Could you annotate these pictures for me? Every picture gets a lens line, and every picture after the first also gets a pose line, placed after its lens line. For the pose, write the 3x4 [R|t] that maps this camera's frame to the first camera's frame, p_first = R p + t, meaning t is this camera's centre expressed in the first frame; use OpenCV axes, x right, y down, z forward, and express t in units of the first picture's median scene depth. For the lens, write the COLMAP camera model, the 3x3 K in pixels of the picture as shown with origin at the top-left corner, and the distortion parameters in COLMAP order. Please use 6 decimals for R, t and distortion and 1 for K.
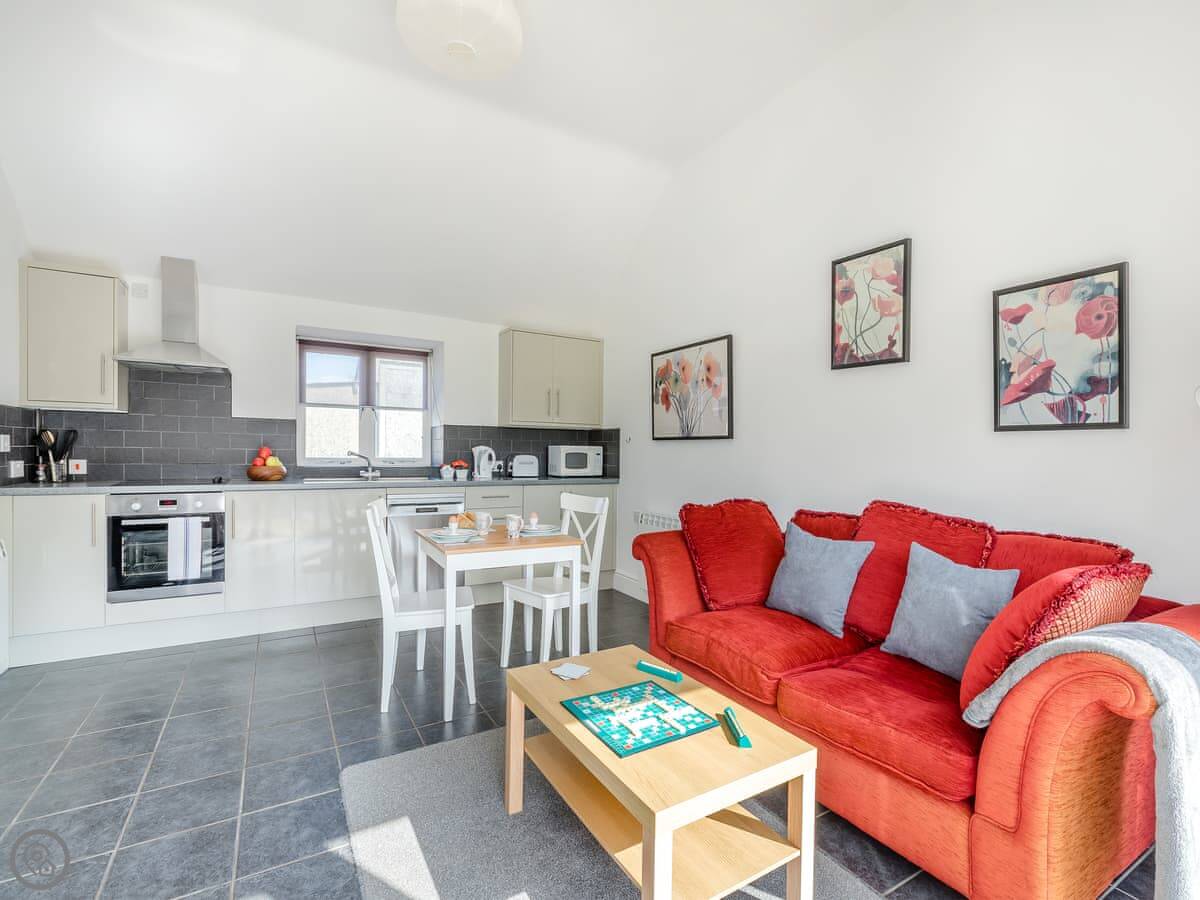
lens RADIAL K [[541.1, 0, 595.0], [0, 541.1, 456.1], [0, 0, 1]] dist [-0.001149, 0.001027]
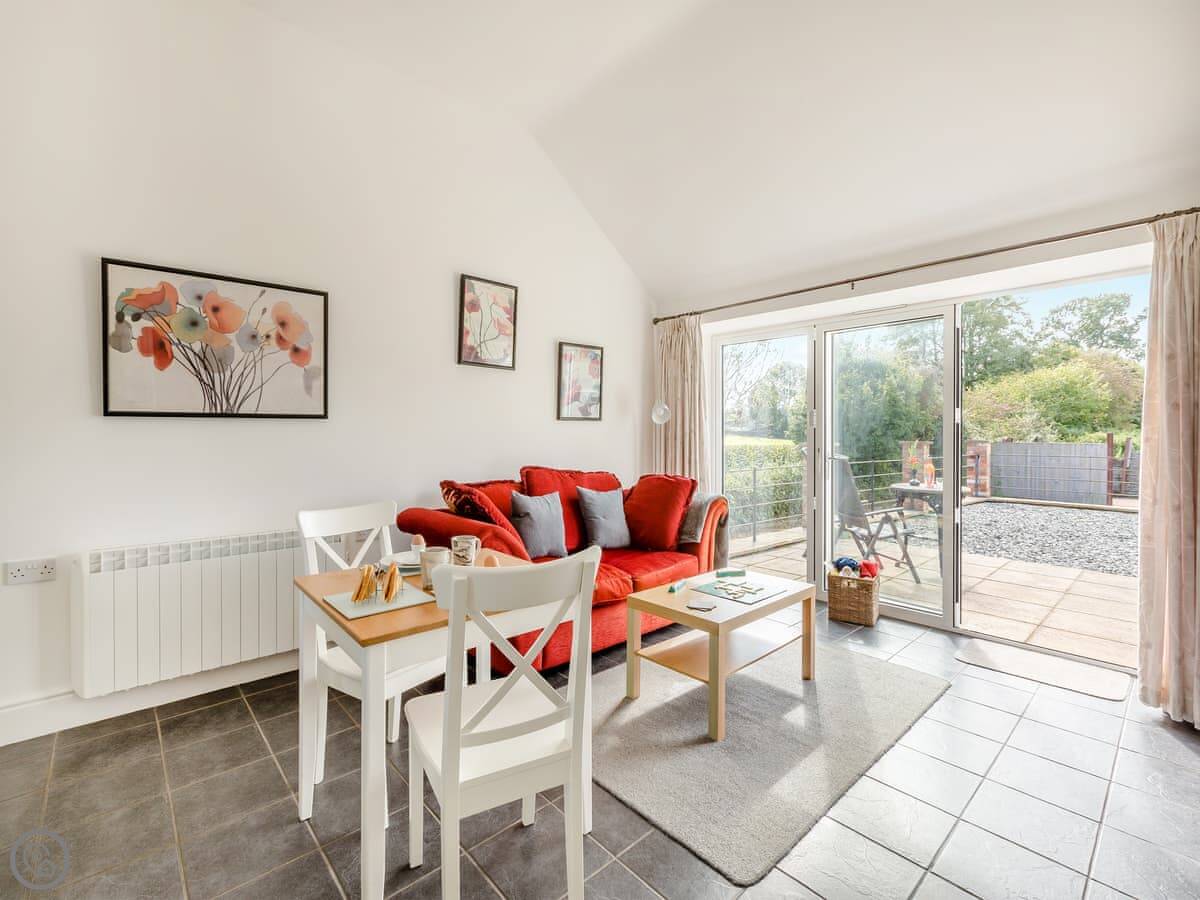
lens RADIAL K [[541.1, 0, 605.7], [0, 541.1, 433.7], [0, 0, 1]] dist [-0.001149, 0.001027]
pose [[-0.205272, -0.018497, 0.978530, -0.812278], [0.008444, 0.999751, 0.020669, -0.028485], [-0.978668, 0.012506, -0.205065, 0.948681]]
